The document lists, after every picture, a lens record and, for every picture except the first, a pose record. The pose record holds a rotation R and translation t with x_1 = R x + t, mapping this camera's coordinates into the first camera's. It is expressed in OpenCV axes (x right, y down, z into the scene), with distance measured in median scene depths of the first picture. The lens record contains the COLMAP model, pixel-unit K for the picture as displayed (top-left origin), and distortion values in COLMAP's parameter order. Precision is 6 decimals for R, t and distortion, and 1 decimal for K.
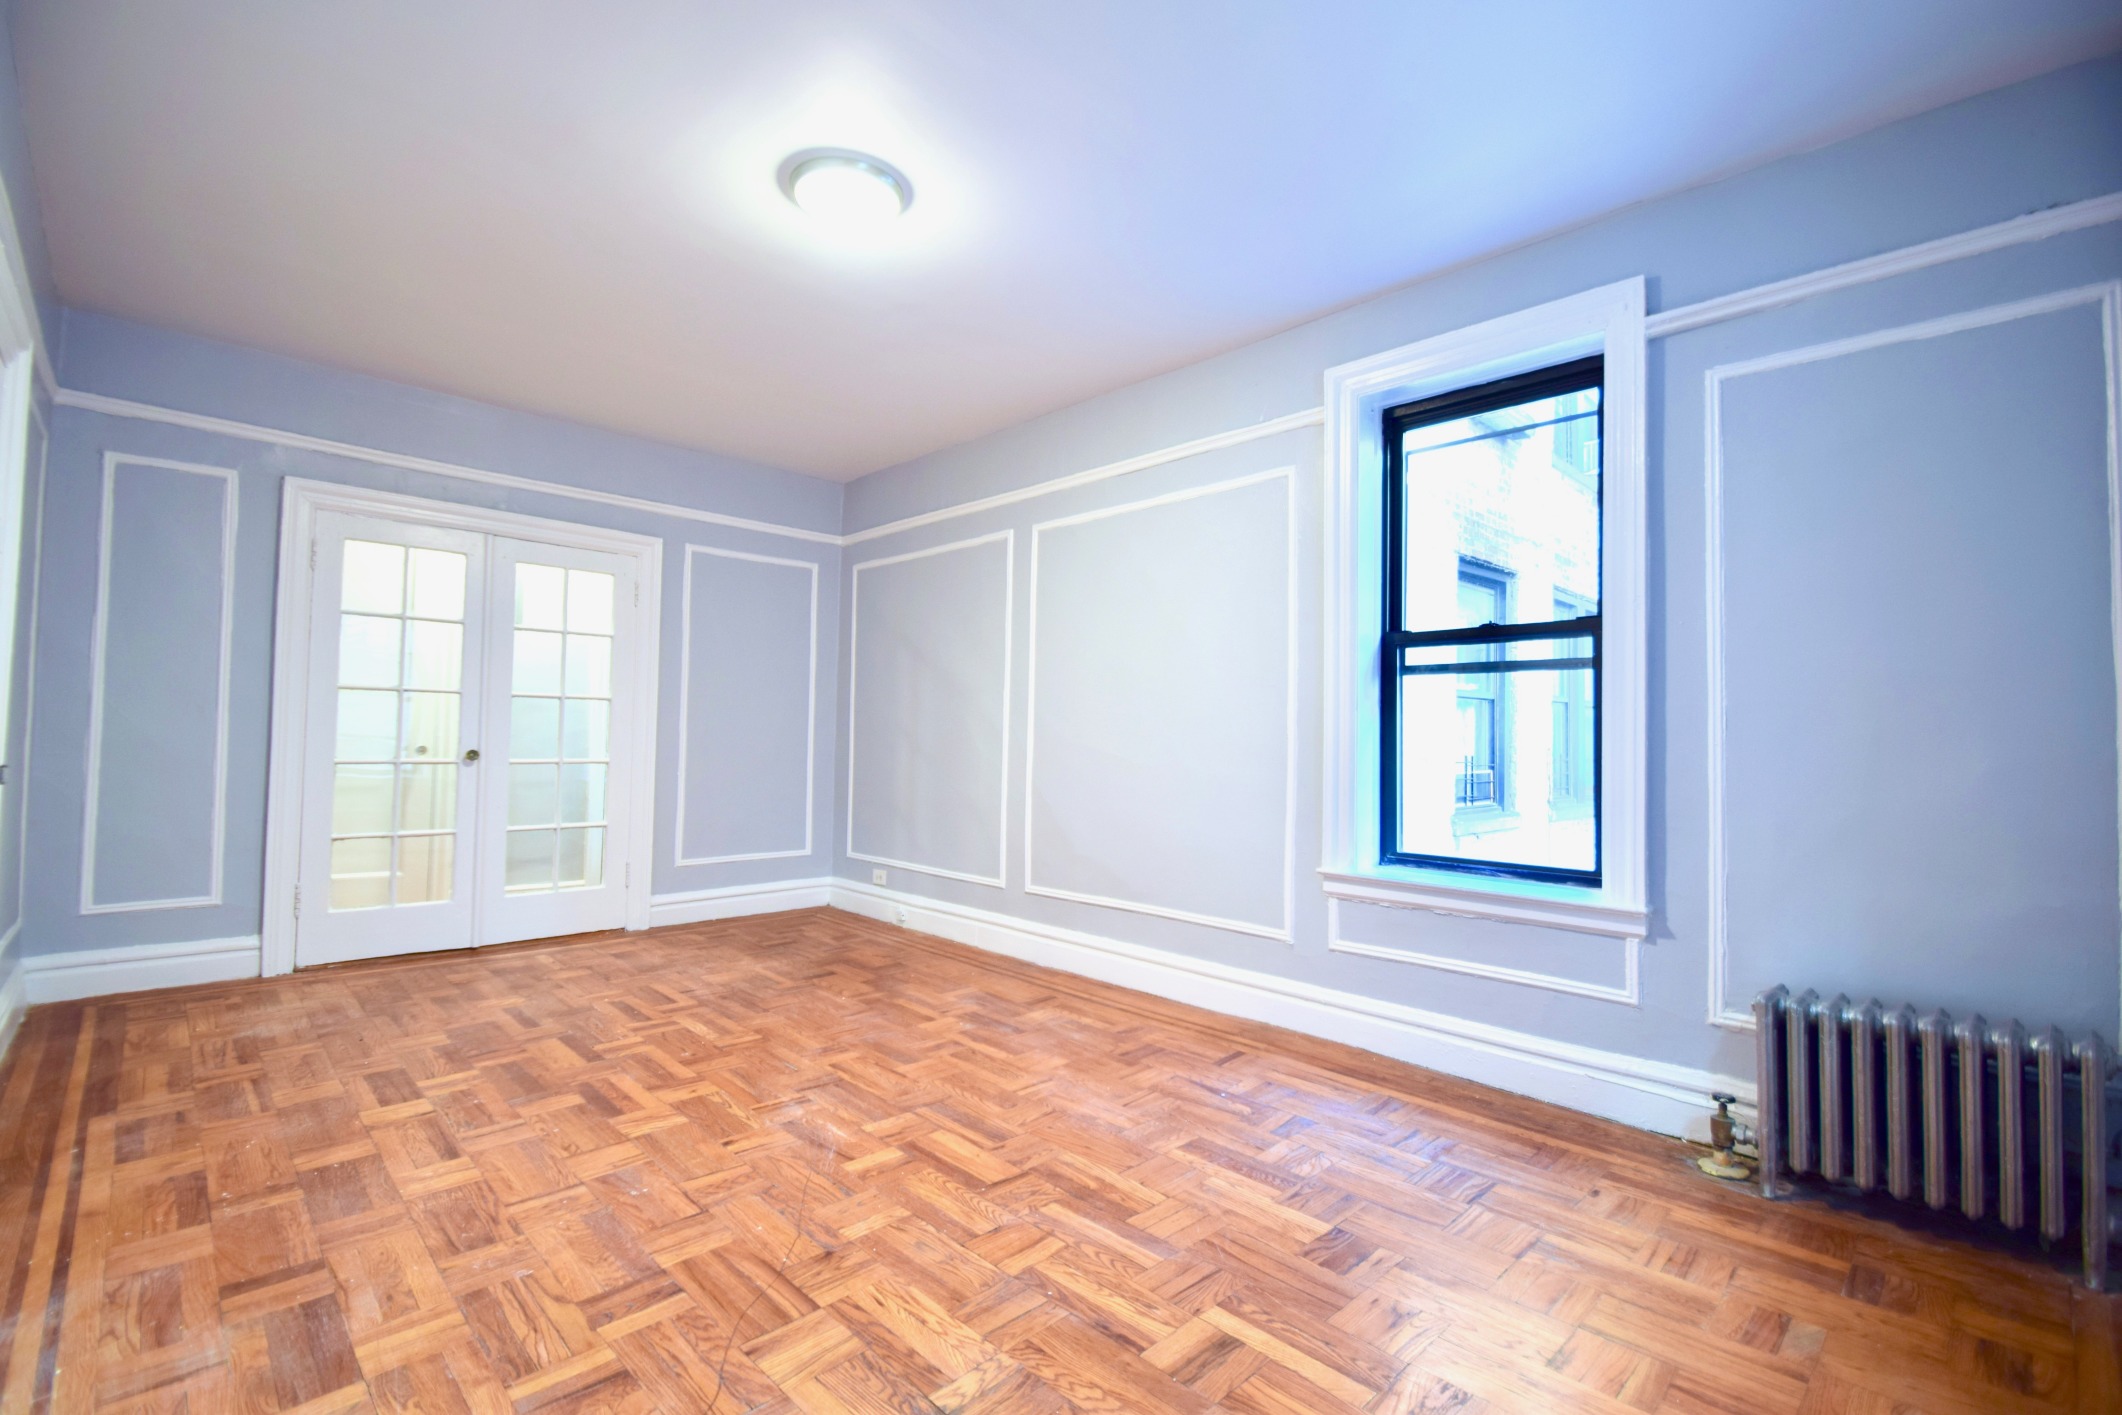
lens RADIAL K [[922.9, 0, 1053.5], [0, 922.9, 711.0], [0, 0, 1]] dist [0.009965, -0.016362]
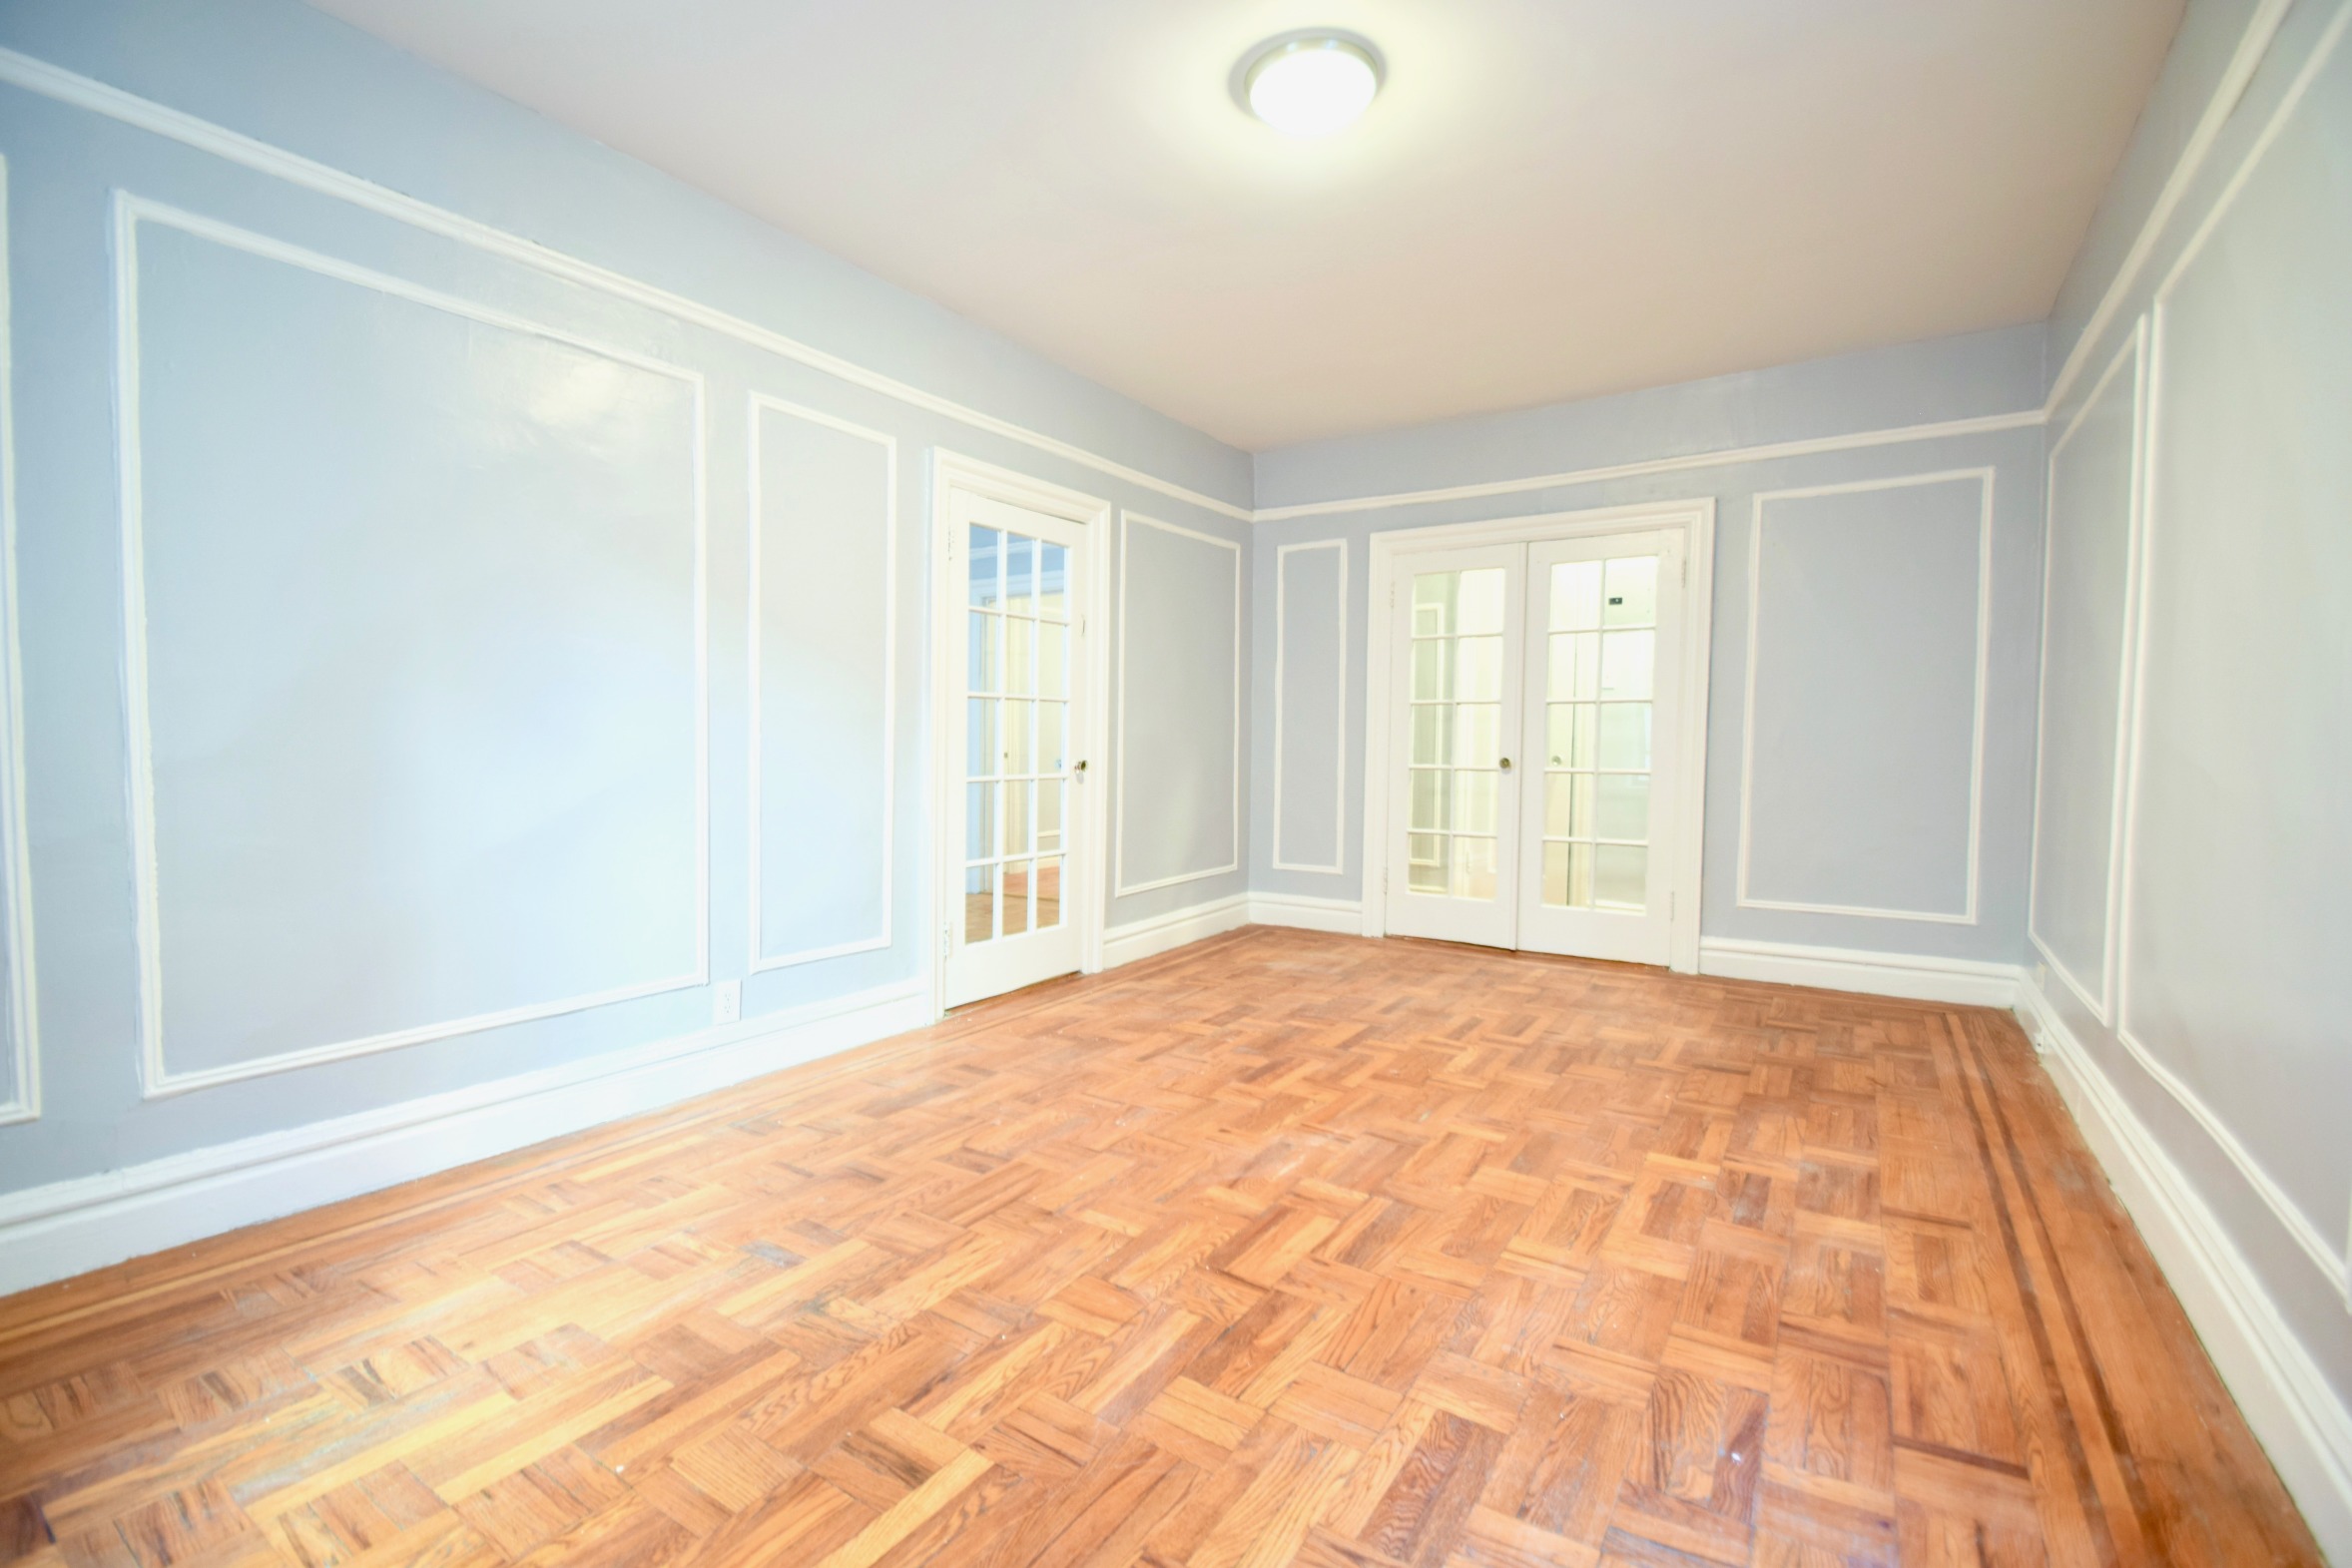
lens RADIAL K [[1022.8, 0, 1167.7], [0, 1022.8, 787.9], [0, 0, 1]] dist [0.009965, -0.016362]
pose [[0.220703, 0.029470, -0.974896, 0.605885], [0.027258, 0.998967, 0.036368, 0.036322], [0.974960, -0.034600, 0.219672, 0.581486]]
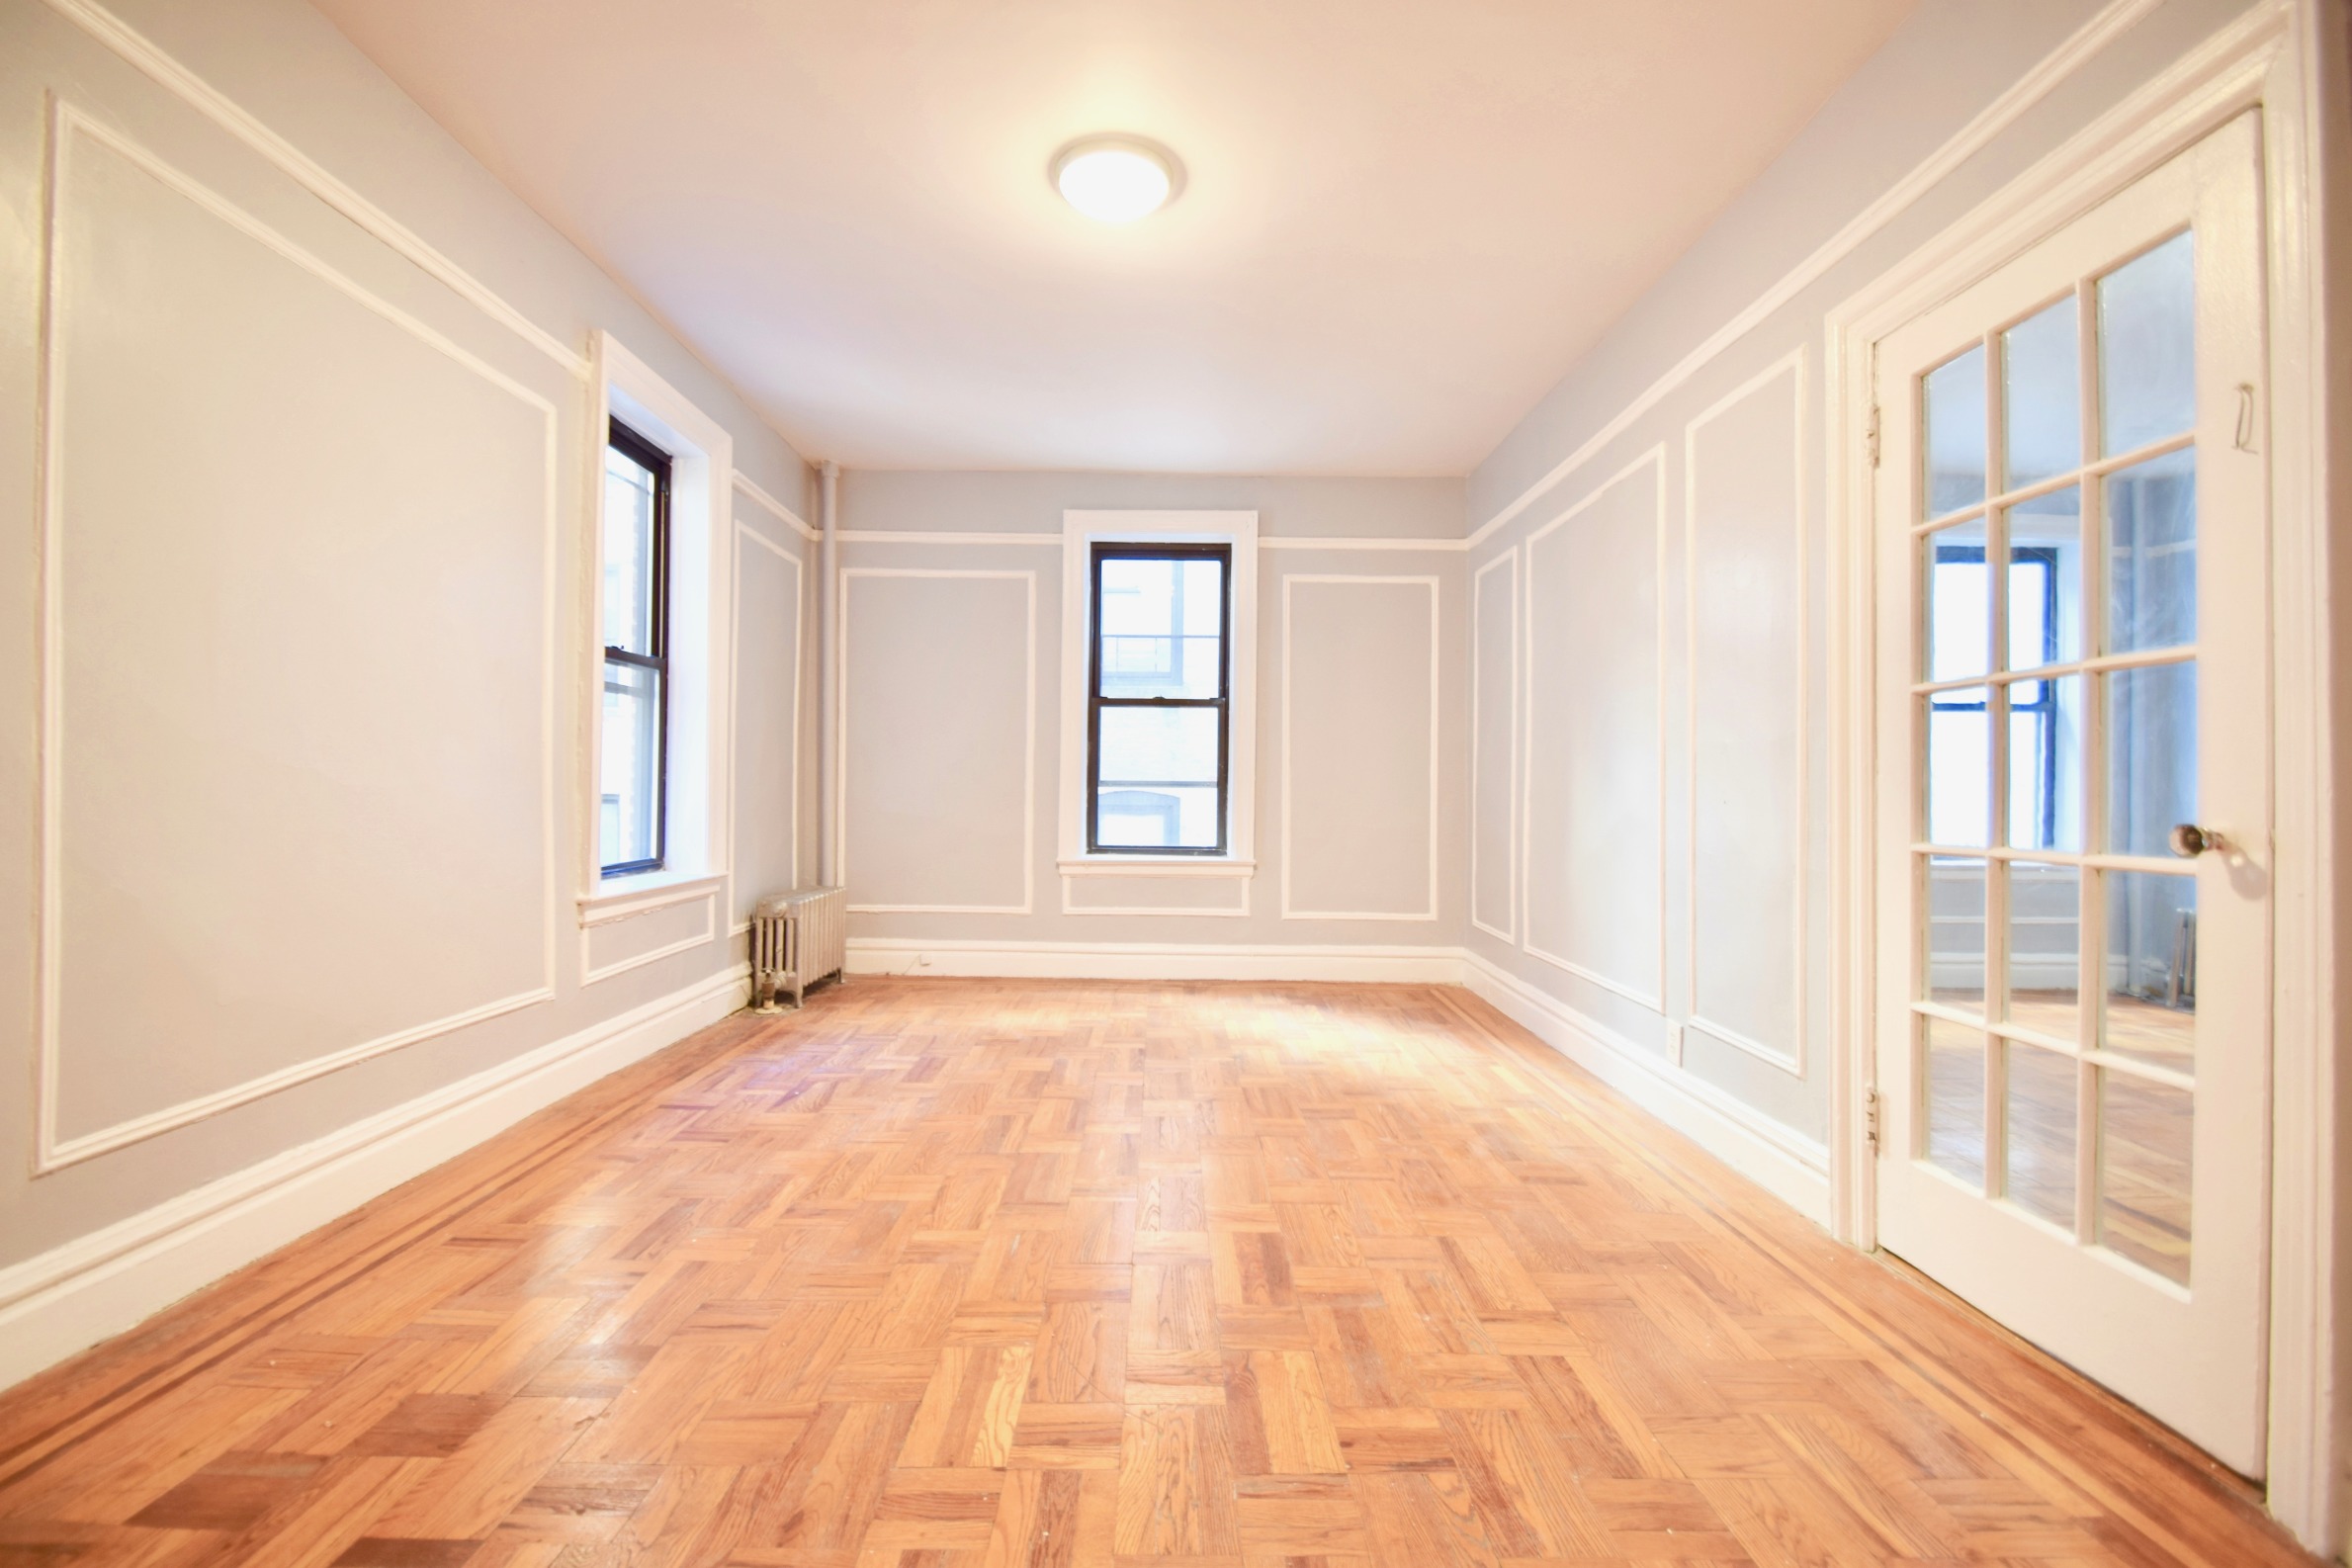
lens RADIAL K [[1051.0, 0, 1176.0], [0, 1051.0, 784.0], [0, 0, 1]] dist [-0.016109, -0.000204]
pose [[-0.729328, -0.022065, 0.683808, -0.907427], [-0.046597, 0.998761, -0.017470, 0.060852], [-0.682575, -0.044605, -0.729453, 1.533173]]
